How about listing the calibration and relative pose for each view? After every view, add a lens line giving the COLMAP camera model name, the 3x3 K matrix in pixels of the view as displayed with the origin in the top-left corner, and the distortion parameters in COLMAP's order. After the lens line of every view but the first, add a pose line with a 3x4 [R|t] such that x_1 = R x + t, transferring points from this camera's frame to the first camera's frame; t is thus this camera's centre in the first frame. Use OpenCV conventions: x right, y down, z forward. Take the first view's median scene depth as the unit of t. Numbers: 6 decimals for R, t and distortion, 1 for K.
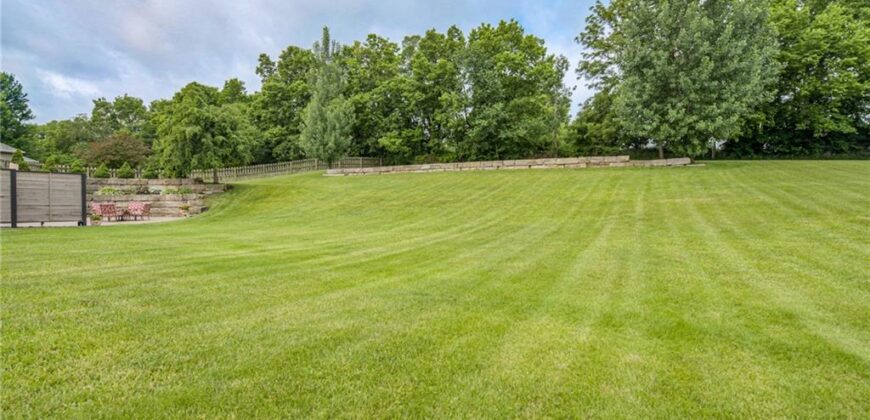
lens RADIAL K [[446.4, 0, 453.2], [0, 446.4, 206.8], [0, 0, 1]] dist [0.002051, 0.001030]
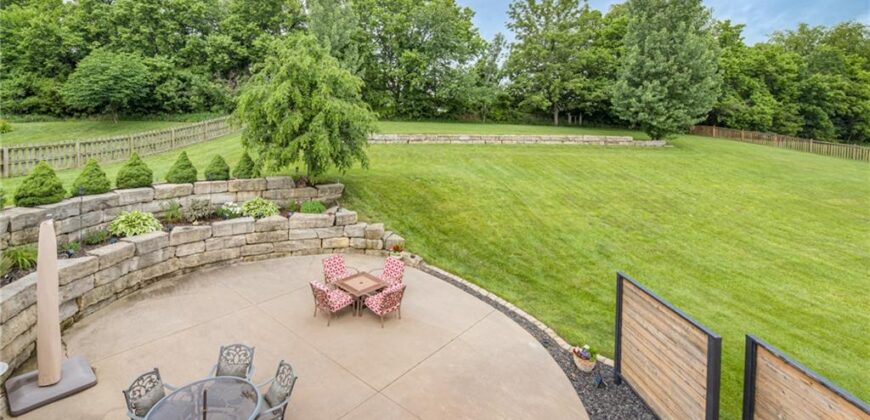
lens RADIAL K [[384.2, 0, 388.0], [0, 384.2, 125.4], [0, 0, 1]] dist [0.000162, -0.000978]
pose [[0.795985, 0.006601, 0.605280, -0.603969], [-0.014946, 0.999850, 0.008750, -0.107104], [-0.605131, -0.016012, 0.795965, 0.395130]]
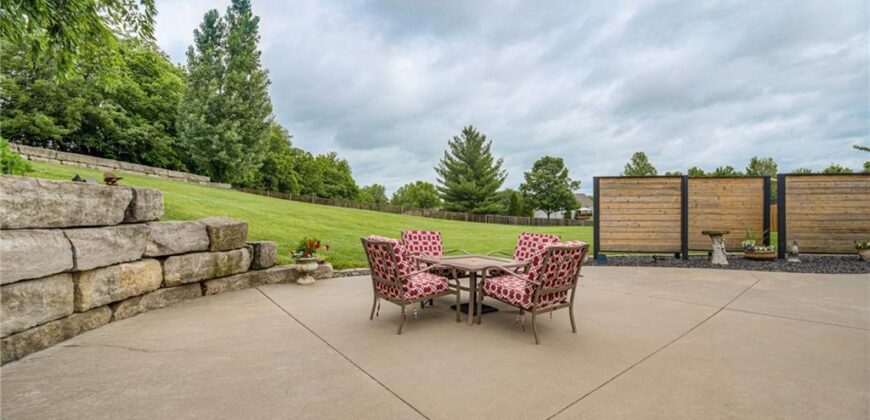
lens RADIAL K [[358.4, 0, 435.0], [0, 358.4, 210.0], [0, 0, 1]] dist [-0.001834, -0.000109]
pose [[-0.491511, 0.005773, 0.870852, -0.554819], [-0.001443, 0.999971, -0.007444, -0.013018], [-0.870870, -0.004916, -0.491488, 0.681456]]
